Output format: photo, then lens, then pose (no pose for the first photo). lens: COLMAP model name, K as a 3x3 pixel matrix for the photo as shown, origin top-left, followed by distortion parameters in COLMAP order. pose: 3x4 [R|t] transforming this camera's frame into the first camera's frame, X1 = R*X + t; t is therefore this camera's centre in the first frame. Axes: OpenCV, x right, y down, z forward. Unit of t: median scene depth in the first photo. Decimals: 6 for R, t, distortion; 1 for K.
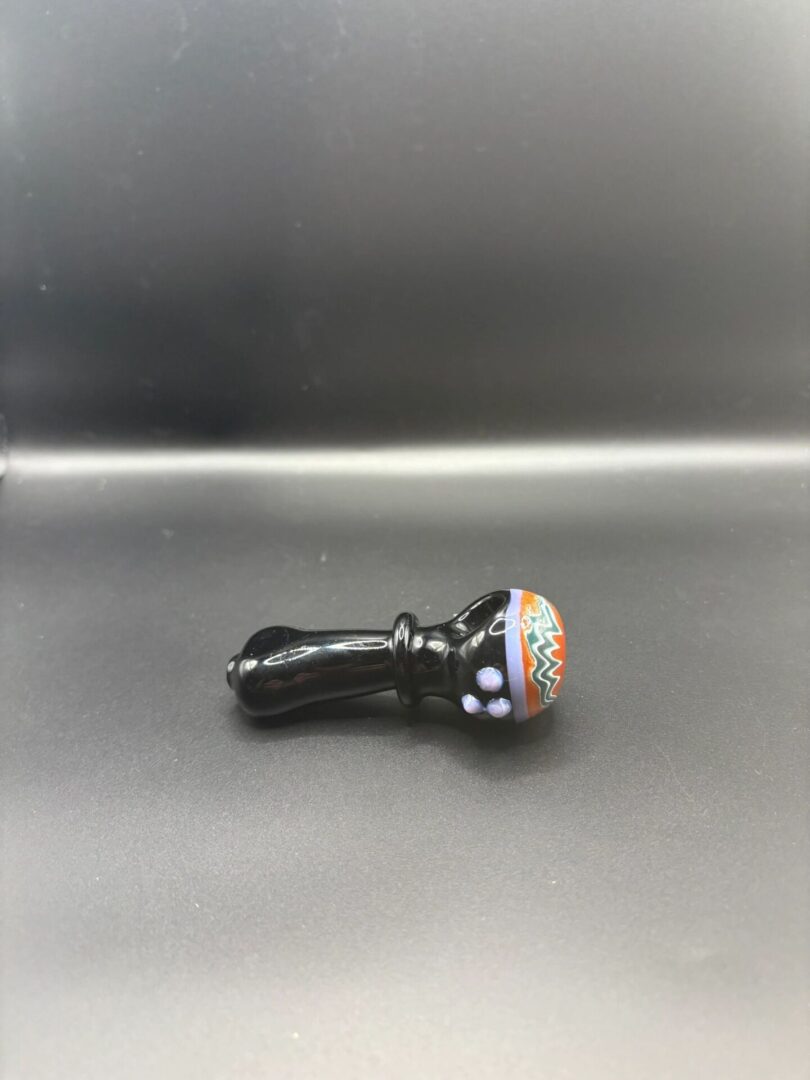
lens RADIAL K [[832.0, 0, 407.9], [0, 832.0, 545.6], [0, 0, 1]] dist [-0.027944, 0.008818]
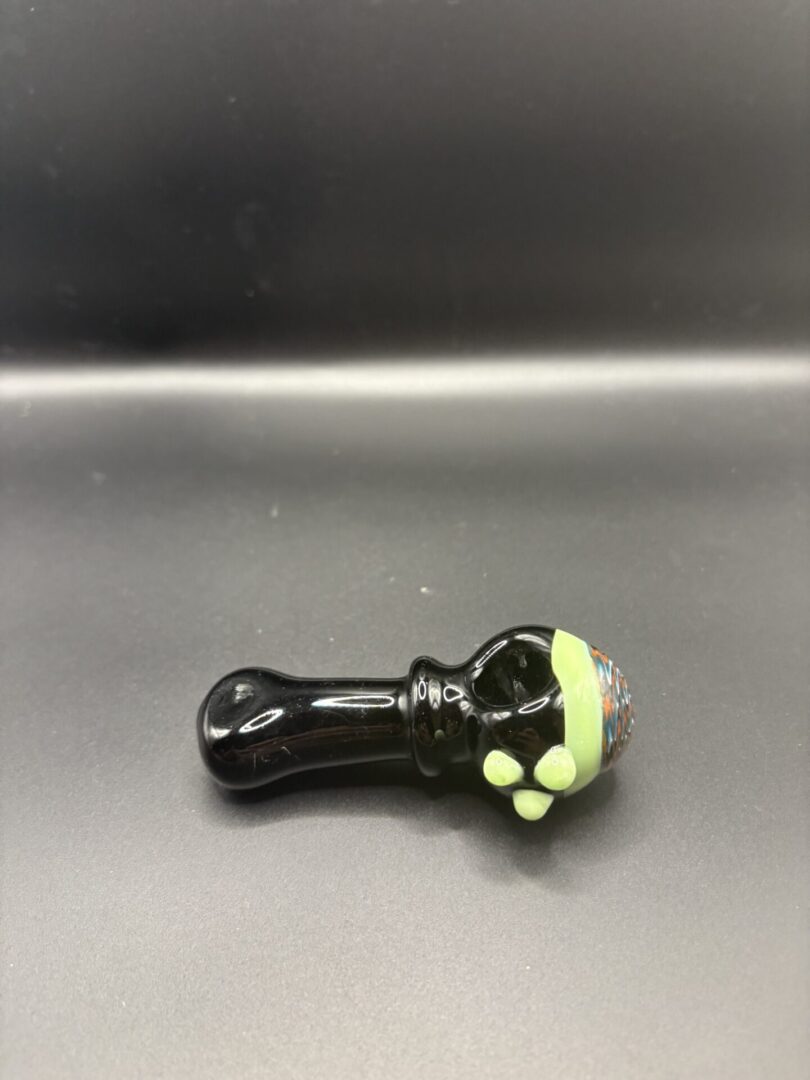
lens RADIAL K [[832.0, 0, 406.6], [0, 832.0, 537.9], [0, 0, 1]] dist [-0.027944, 0.008818]
pose [[0.999659, -0.013064, 0.022594, 0.026453], [0.008743, 0.983313, 0.181709, -0.168312], [-0.024591, -0.181450, 0.983093, 0.177047]]
